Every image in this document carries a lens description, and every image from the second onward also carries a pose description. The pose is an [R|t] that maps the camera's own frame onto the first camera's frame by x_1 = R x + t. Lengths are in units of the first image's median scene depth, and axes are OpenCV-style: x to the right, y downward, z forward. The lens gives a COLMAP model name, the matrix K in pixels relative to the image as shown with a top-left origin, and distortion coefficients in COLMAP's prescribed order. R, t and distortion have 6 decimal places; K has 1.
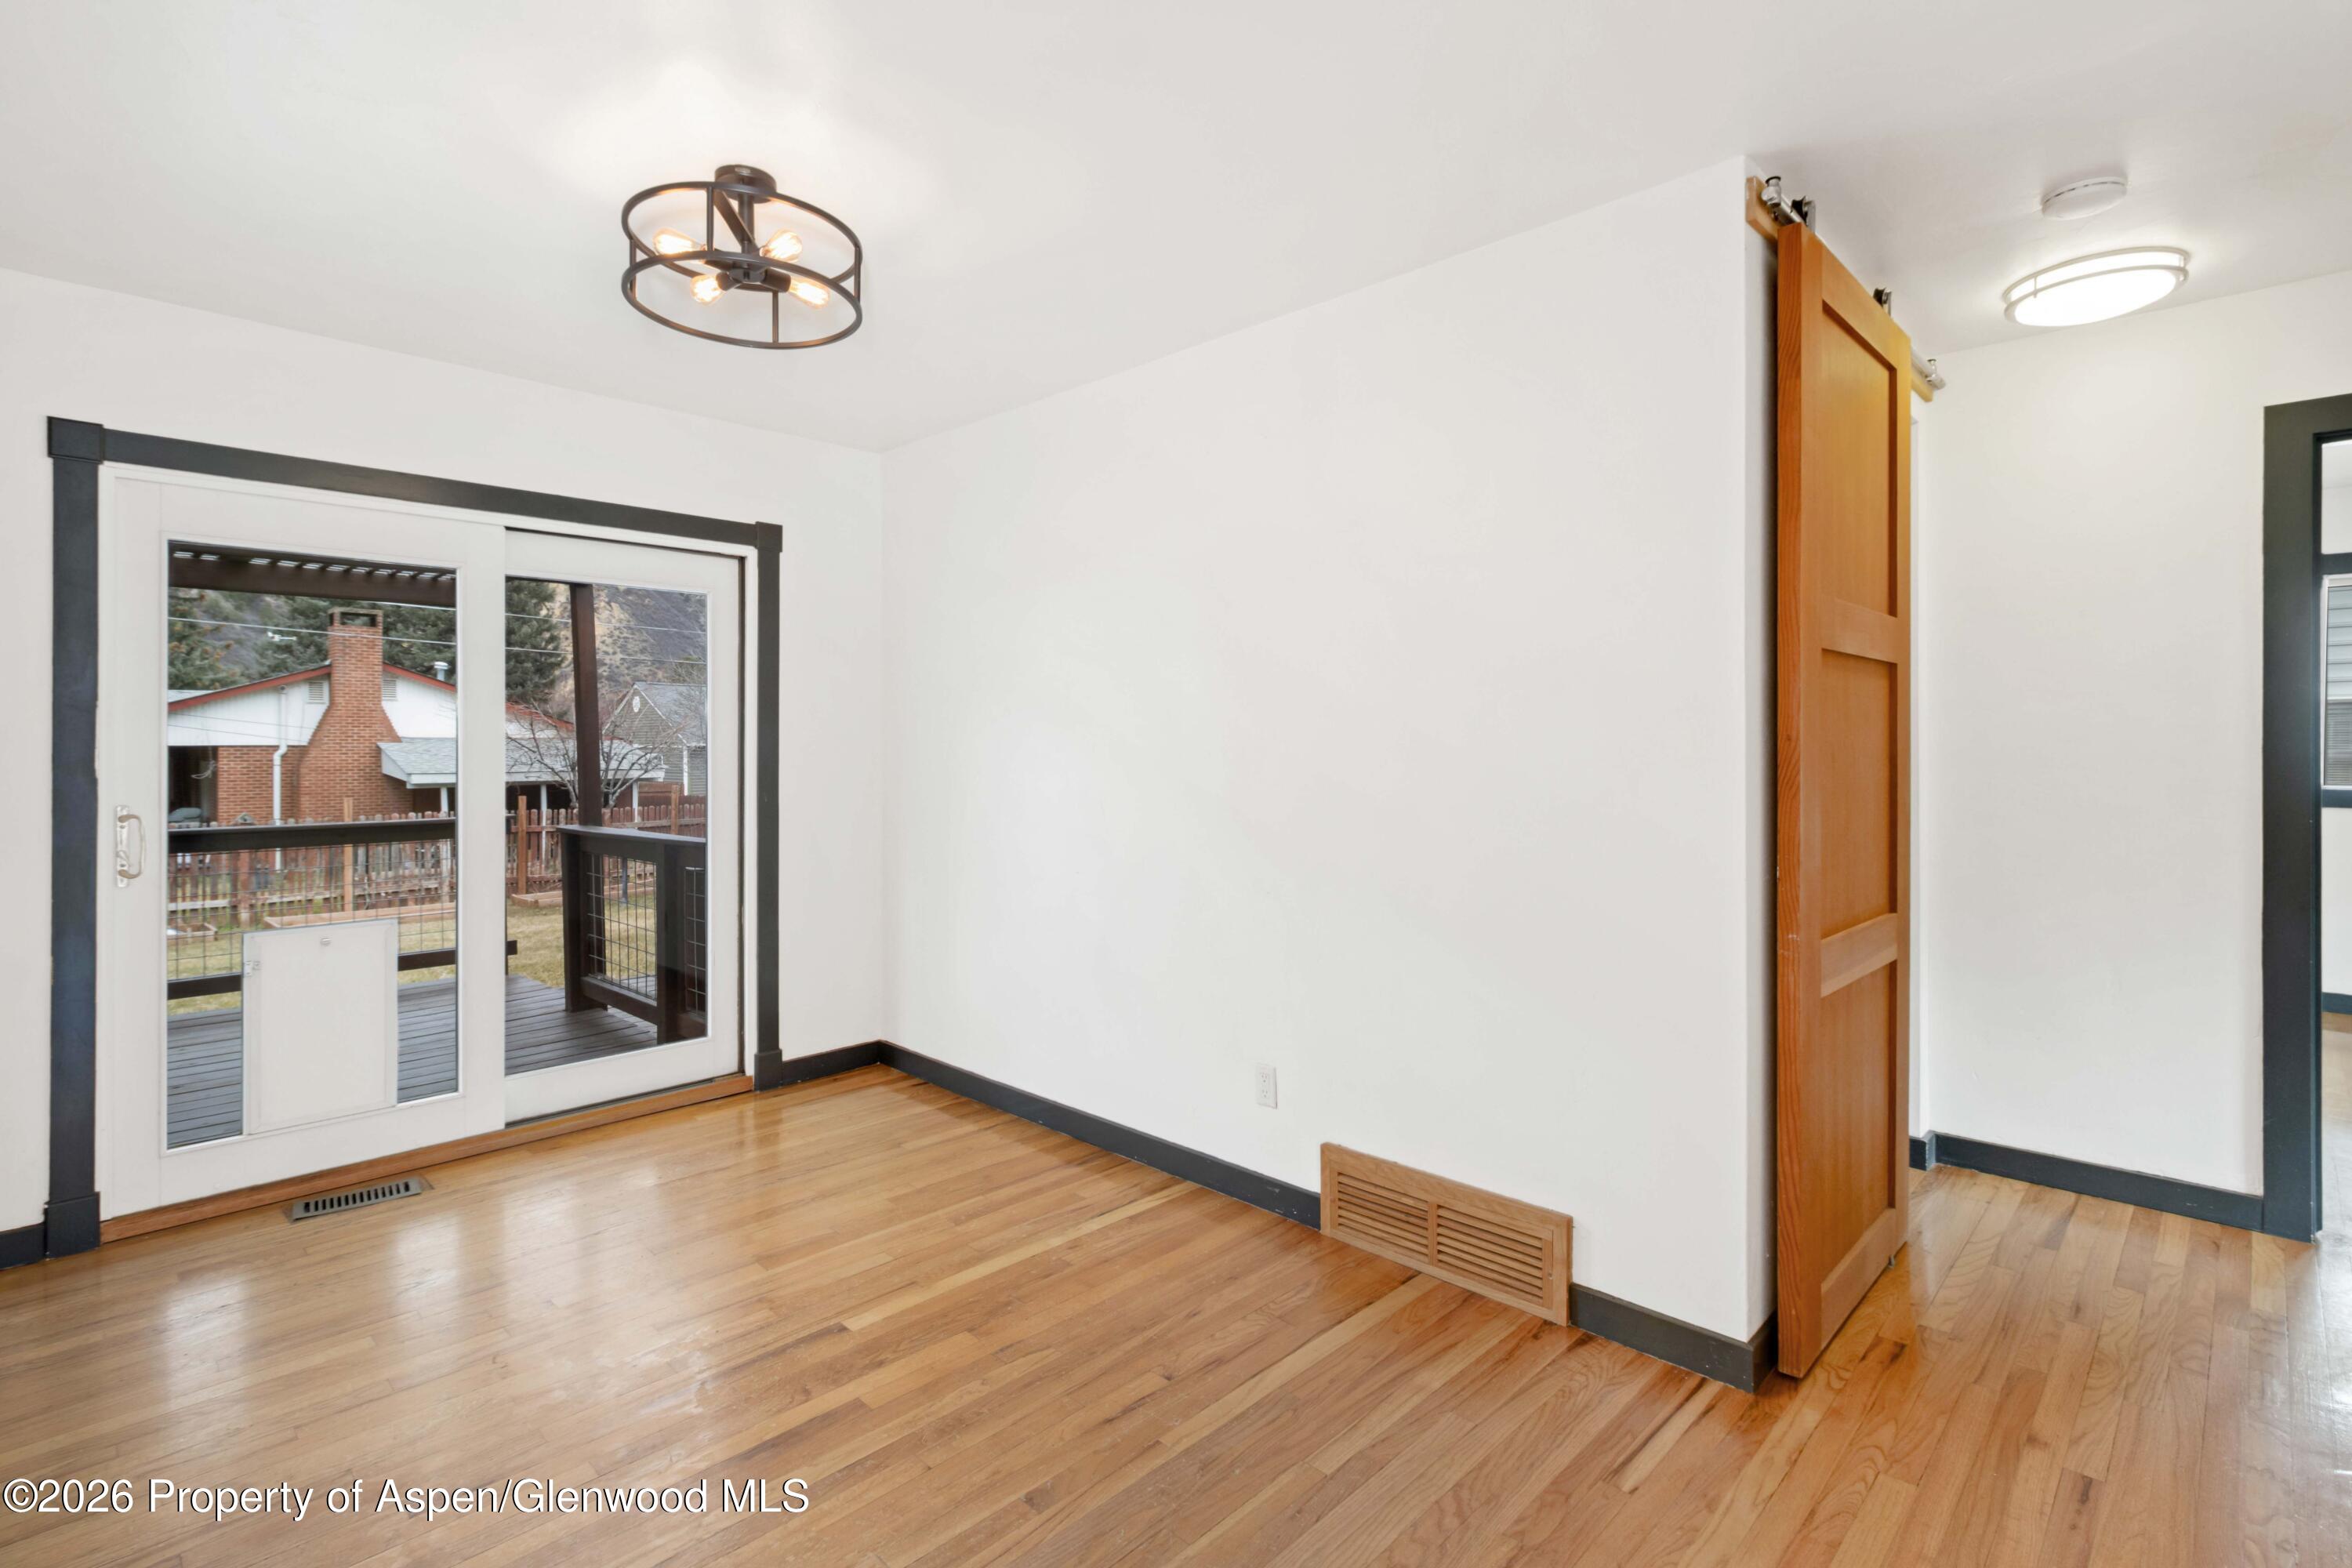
lens RADIAL K [[1112.0, 0, 1184.8], [0, 1112.0, 742.5], [0, 0, 1]] dist [0.000673, -0.000048]
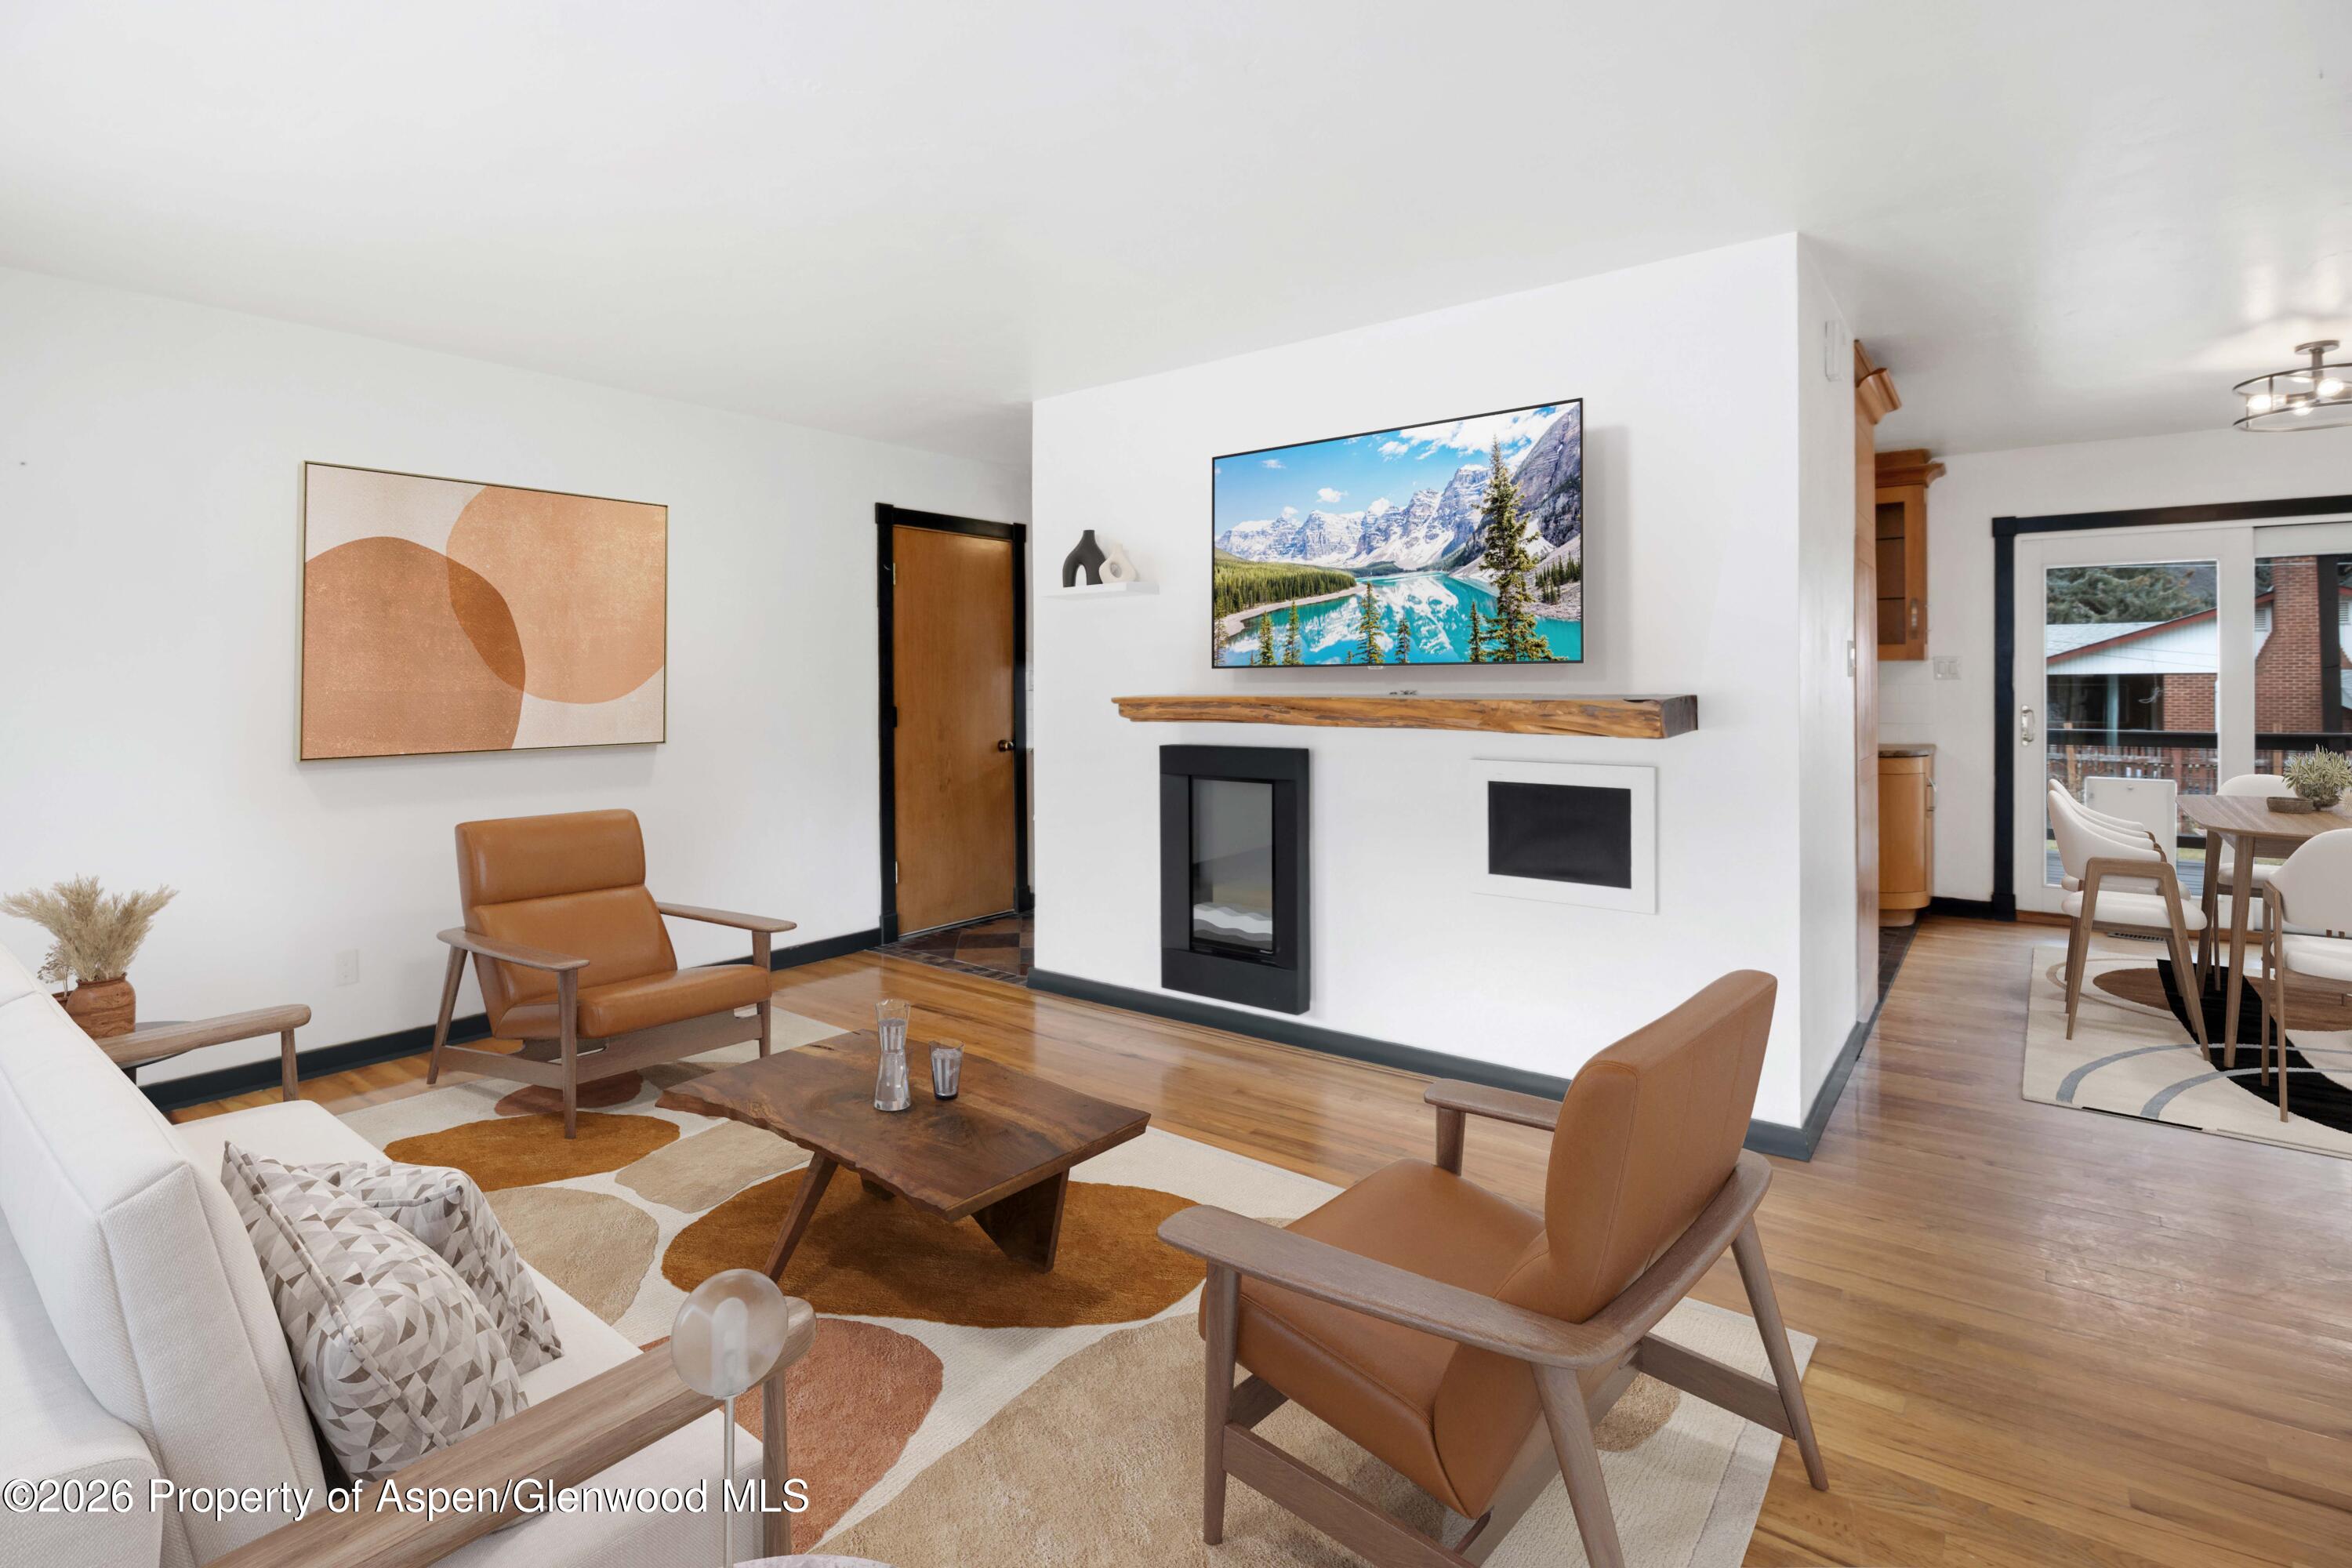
lens RADIAL K [[1139.7, 0, 1179.2], [0, 1139.7, 687.3], [0, 0, 1]] dist [-0.003562, -0.001008]
pose [[0.125964, 0.005294, -0.992021, 0.742774], [0.010045, 0.999928, 0.006612, -0.004227], [0.991984, -0.010797, 0.125901, -0.645905]]
